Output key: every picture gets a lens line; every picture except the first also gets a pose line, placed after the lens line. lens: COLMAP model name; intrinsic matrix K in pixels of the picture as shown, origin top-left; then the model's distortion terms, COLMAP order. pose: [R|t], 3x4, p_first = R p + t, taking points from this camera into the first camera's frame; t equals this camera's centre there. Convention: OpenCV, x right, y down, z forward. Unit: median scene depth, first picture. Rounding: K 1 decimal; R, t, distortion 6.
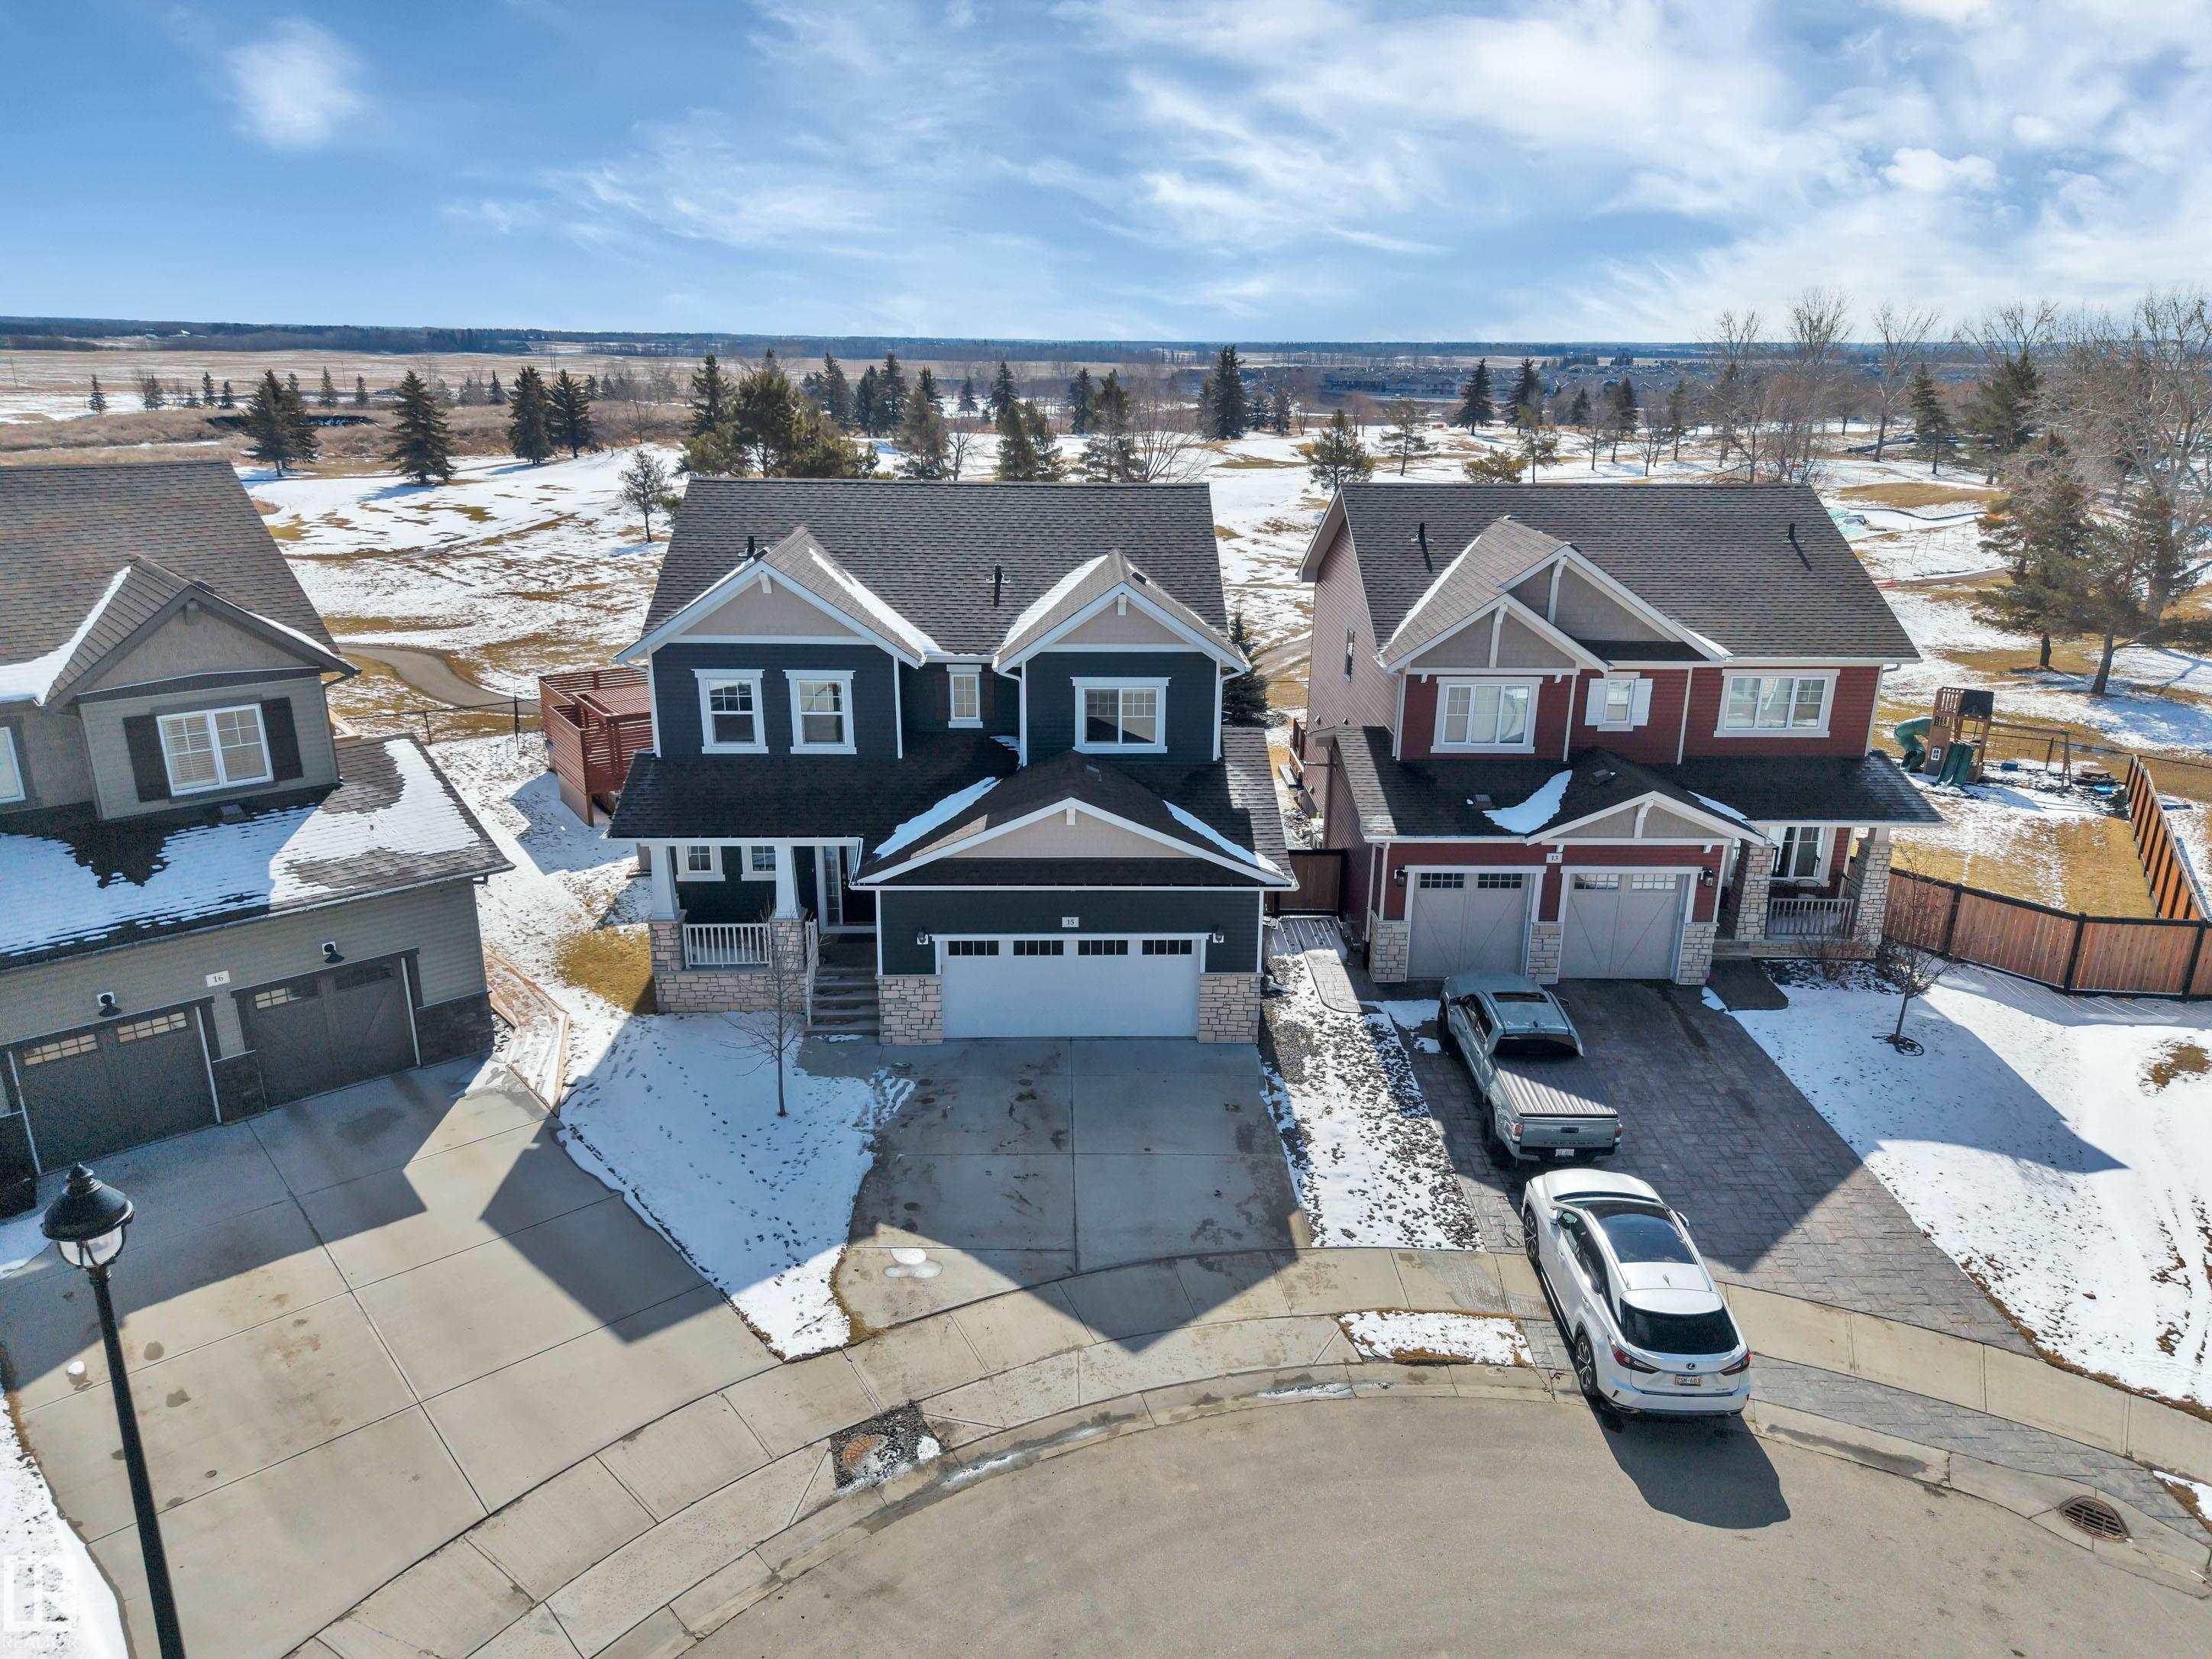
lens RADIAL K [[1475.7, 0, 1106.0], [0, 1475.7, 829.5], [0, 0, 1]] dist [0.071324, -0.056016]
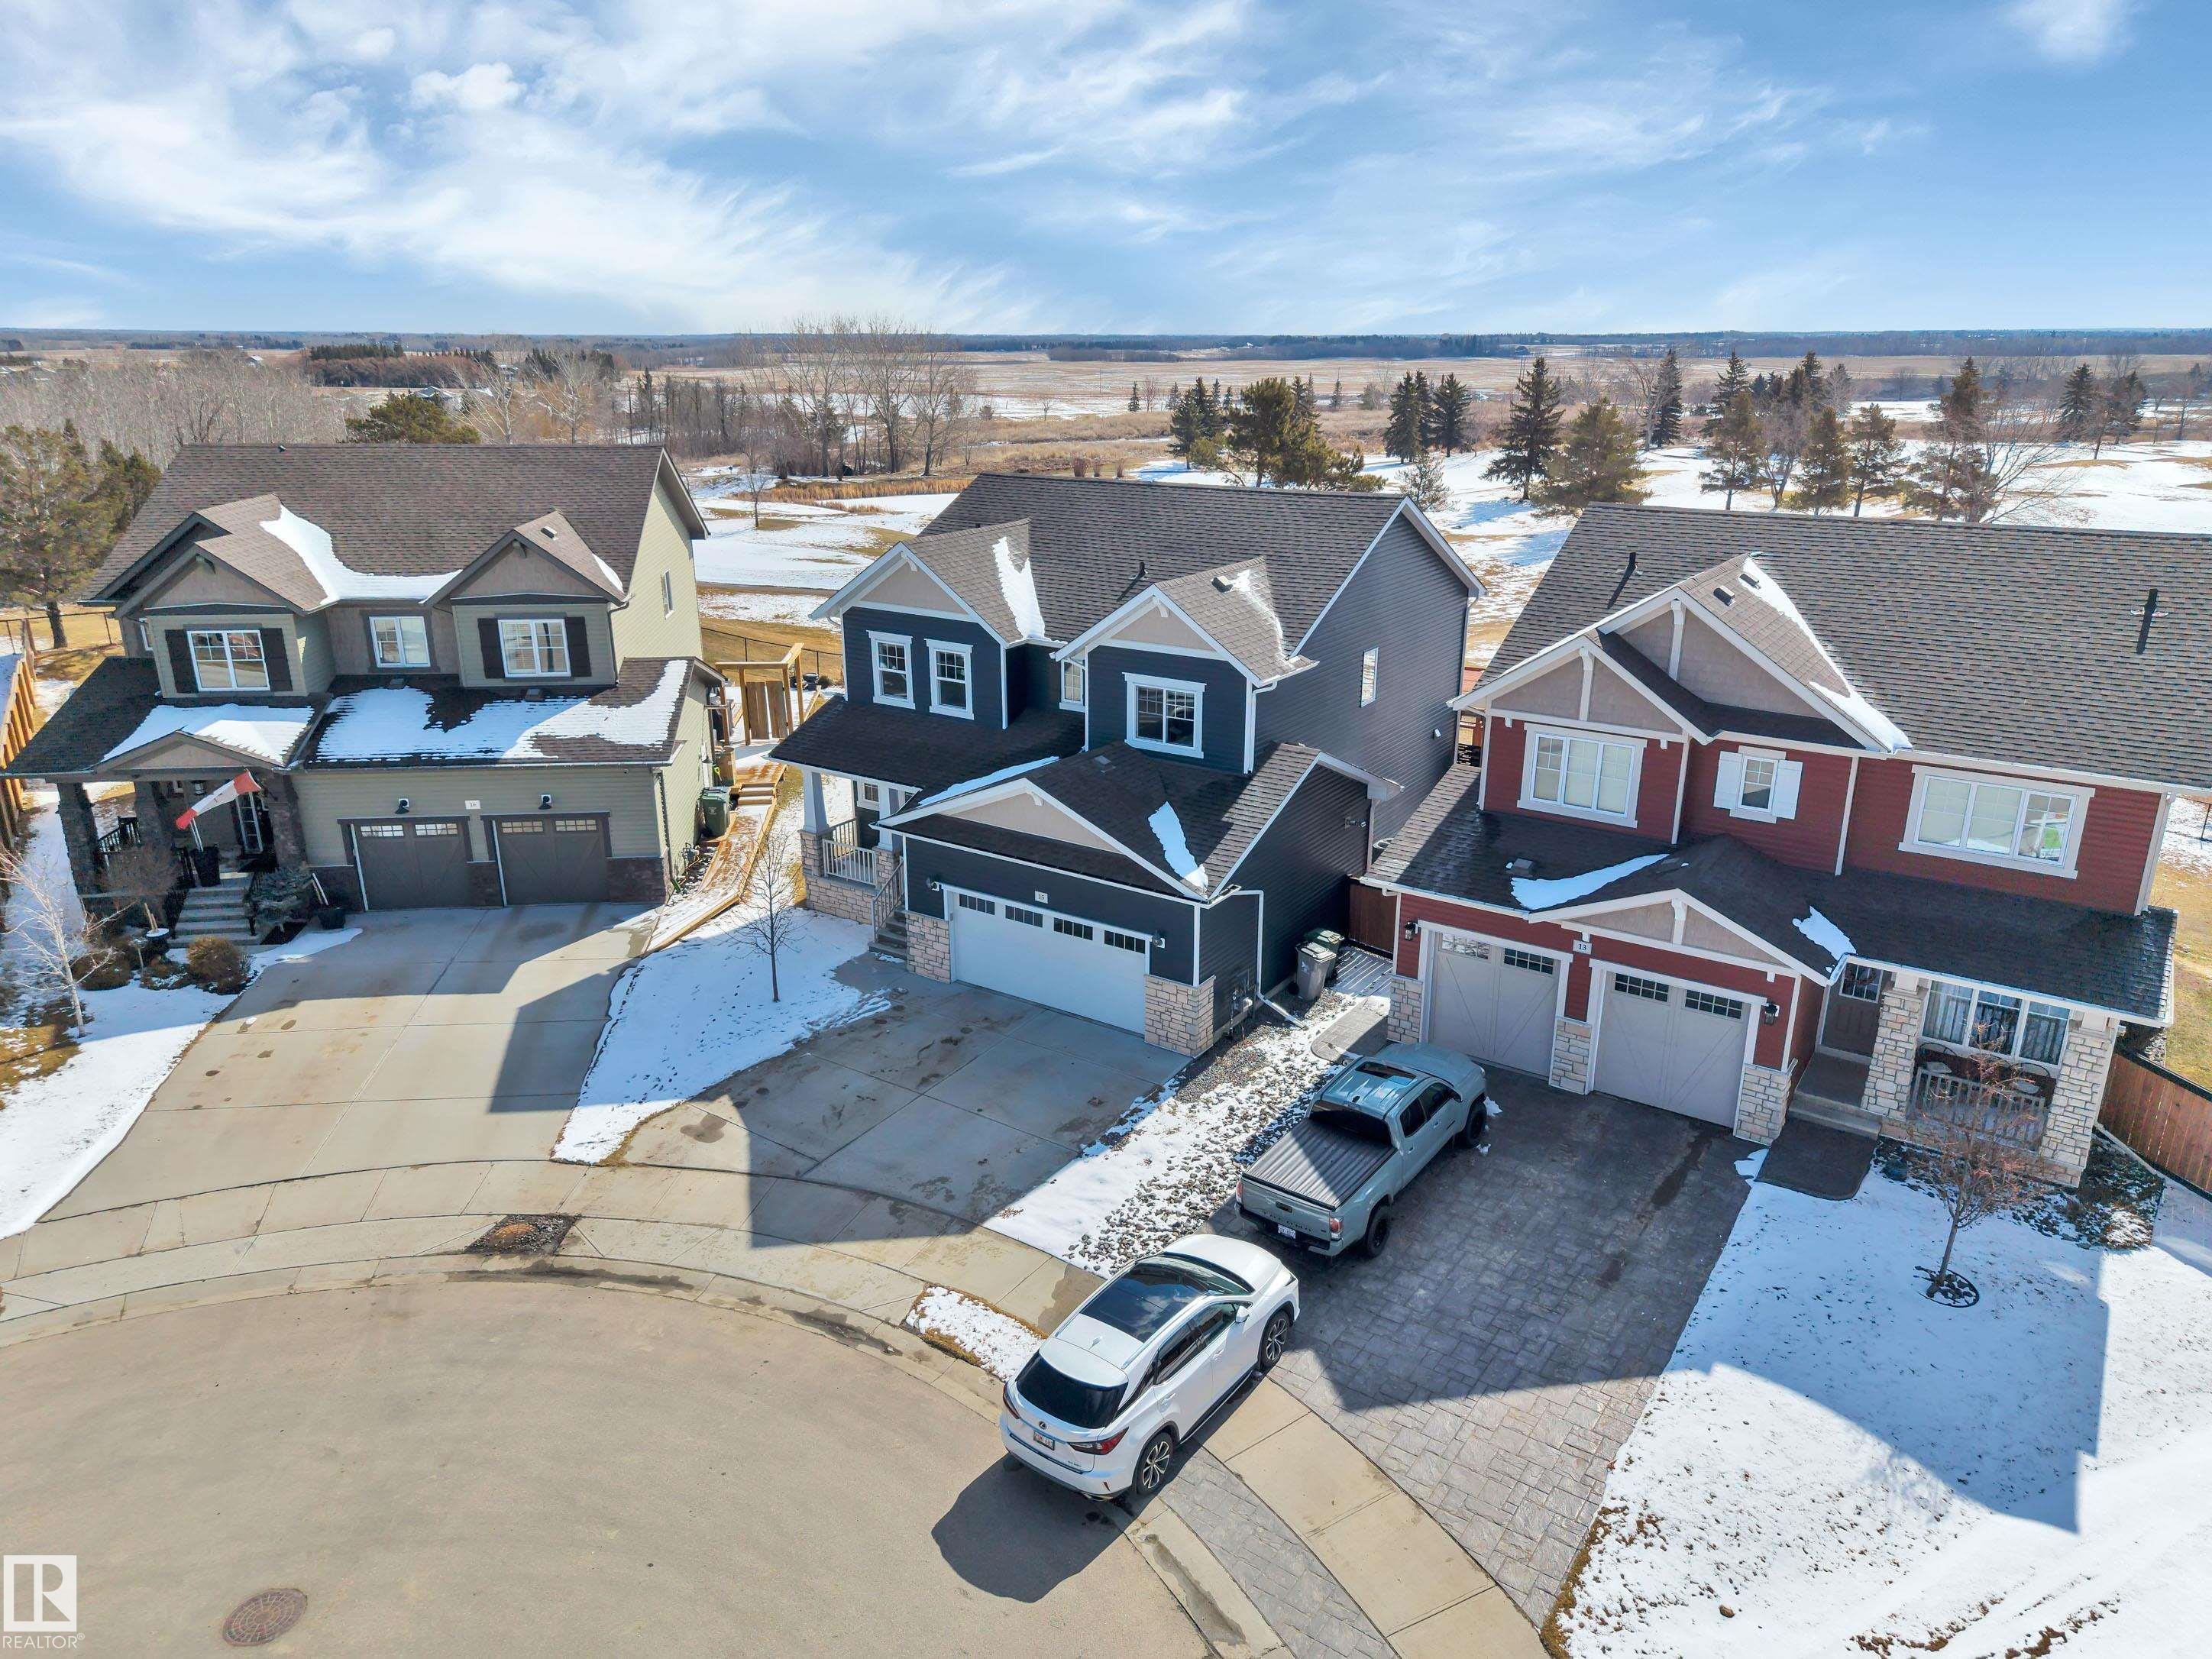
lens RADIAL K [[1475.7, 0, 1106.0], [0, 1475.7, 829.5], [0, 0, 1]] dist [0.071324, -0.056016]
pose [[0.810880, 0.173573, -0.558879, 0.562614], [-0.174180, 0.983304, 0.052670, -0.046227], [0.558690, 0.054637, 0.827575, 0.134825]]
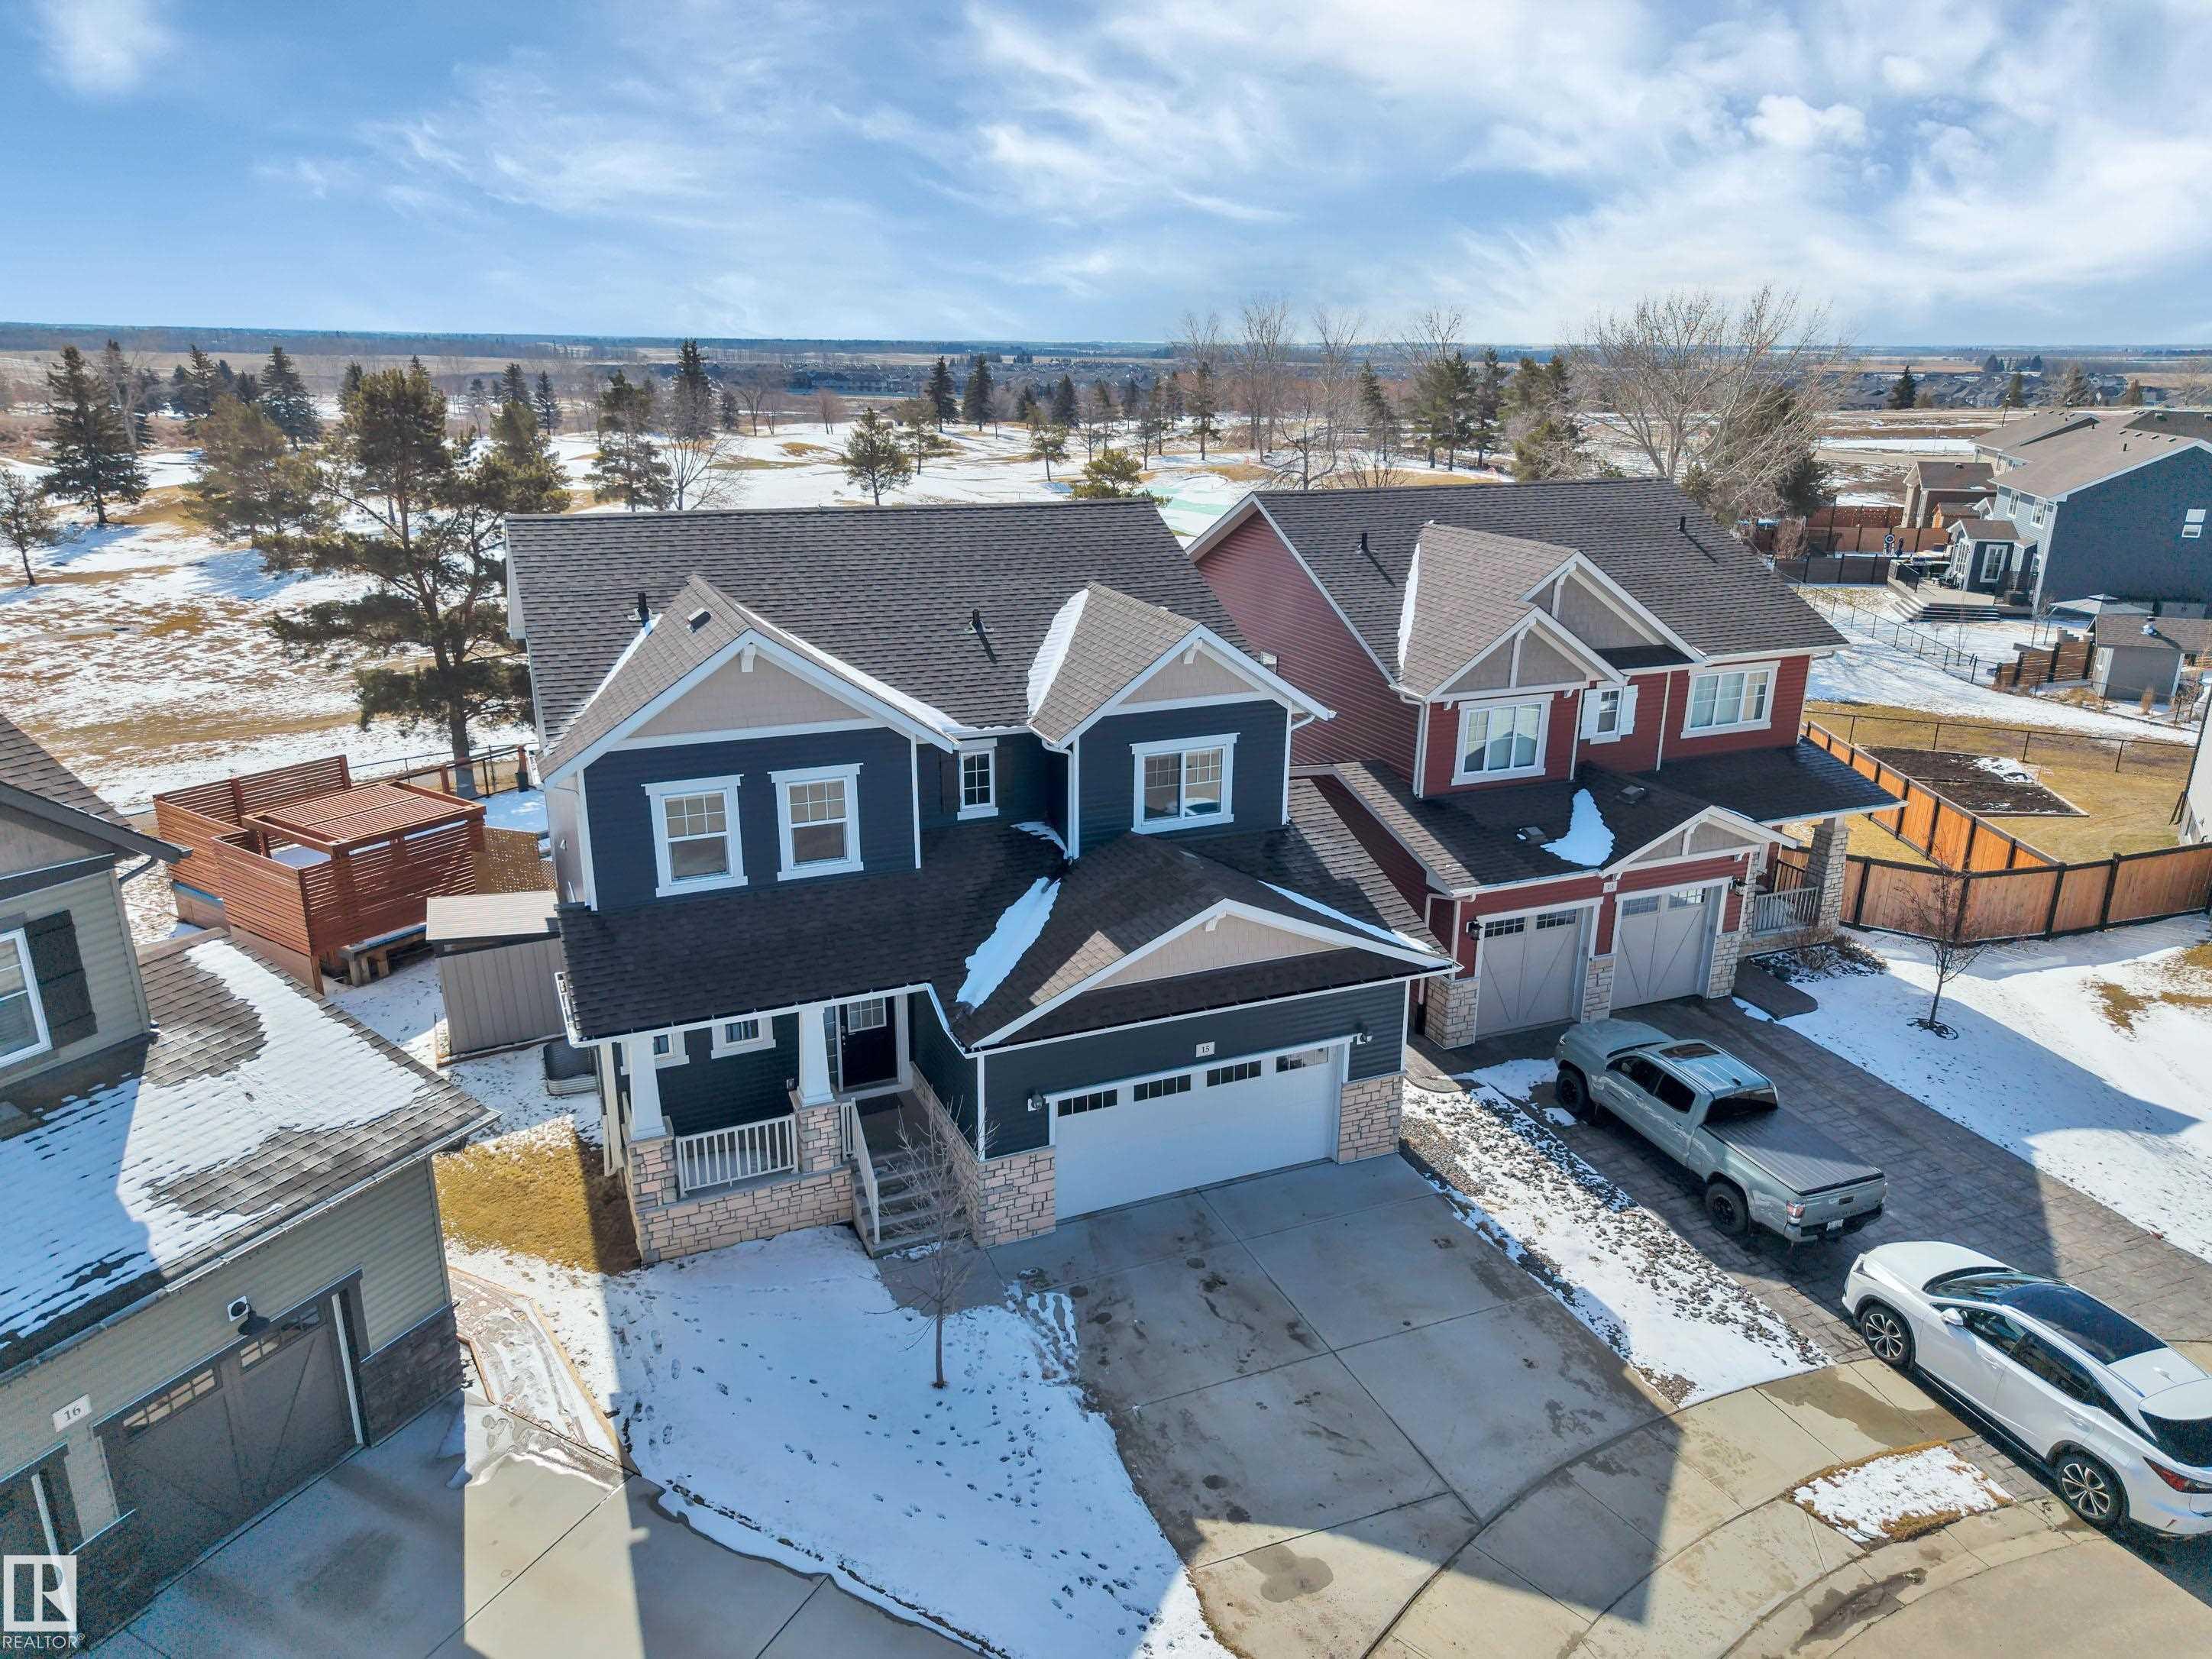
lens RADIAL K [[1482.1, 0, 1106.0], [0, 1482.1, 829.5], [0, 0, 1]] dist [0.035027, -0.003136]
pose [[0.928461, -0.115908, 0.352881, -0.324294], [0.115273, 0.993070, 0.022892, -0.076258], [-0.353089, 0.019424, 0.935388, 0.245867]]
